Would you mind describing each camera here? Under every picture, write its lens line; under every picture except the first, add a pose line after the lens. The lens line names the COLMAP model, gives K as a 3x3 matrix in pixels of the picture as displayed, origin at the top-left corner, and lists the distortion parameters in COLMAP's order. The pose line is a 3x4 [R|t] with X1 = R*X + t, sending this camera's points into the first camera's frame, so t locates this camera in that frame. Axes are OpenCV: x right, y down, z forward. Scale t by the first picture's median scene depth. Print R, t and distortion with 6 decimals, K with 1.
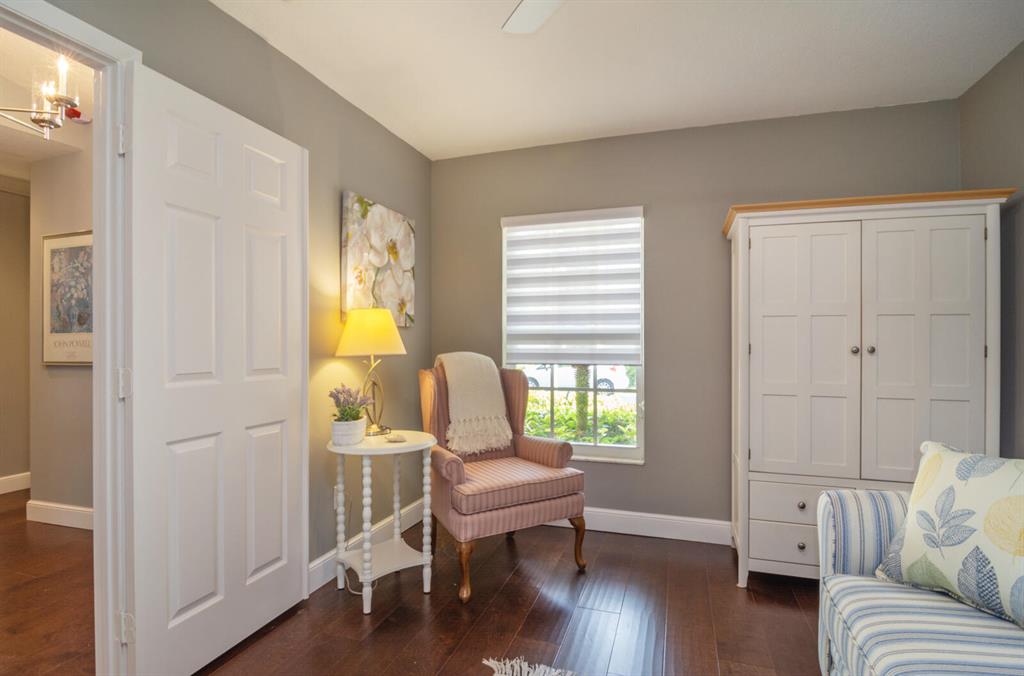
lens RADIAL K [[517.7, 0, 514.8], [0, 517.7, 340.3], [0, 0, 1]] dist [-0.007290, -0.005960]
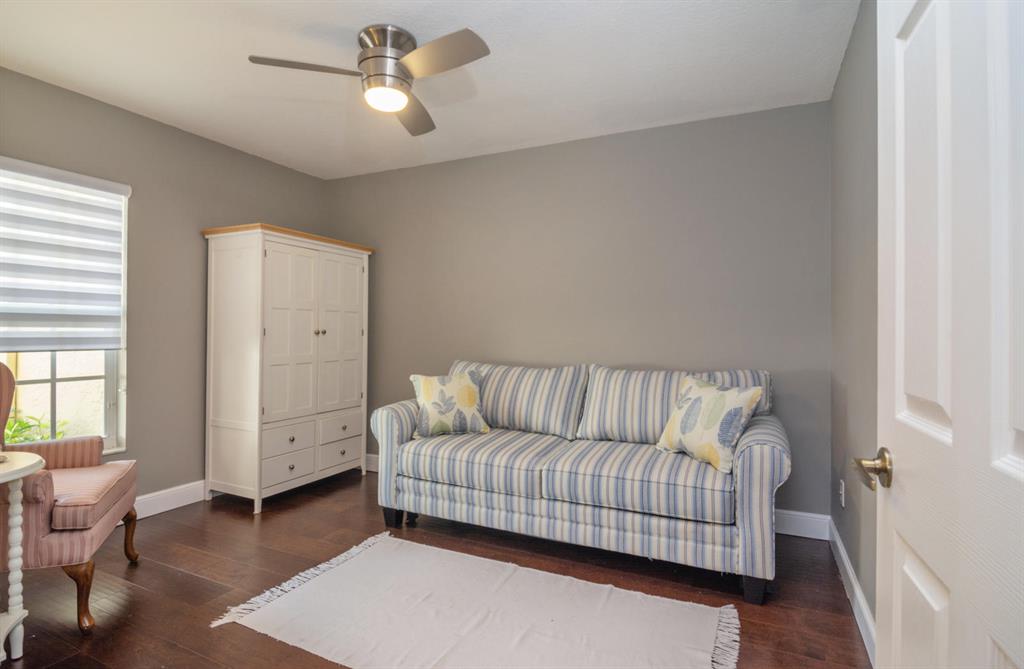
lens RADIAL K [[514.5, 0, 513.3], [0, 514.5, 329.6], [0, 0, 1]] dist [-0.001814, -0.010200]
pose [[0.120263, 0.001602, 0.992741, -0.777048], [-0.015346, 0.999882, 0.000246, 0.000718], [-0.992623, -0.015264, 0.120273, 0.199960]]
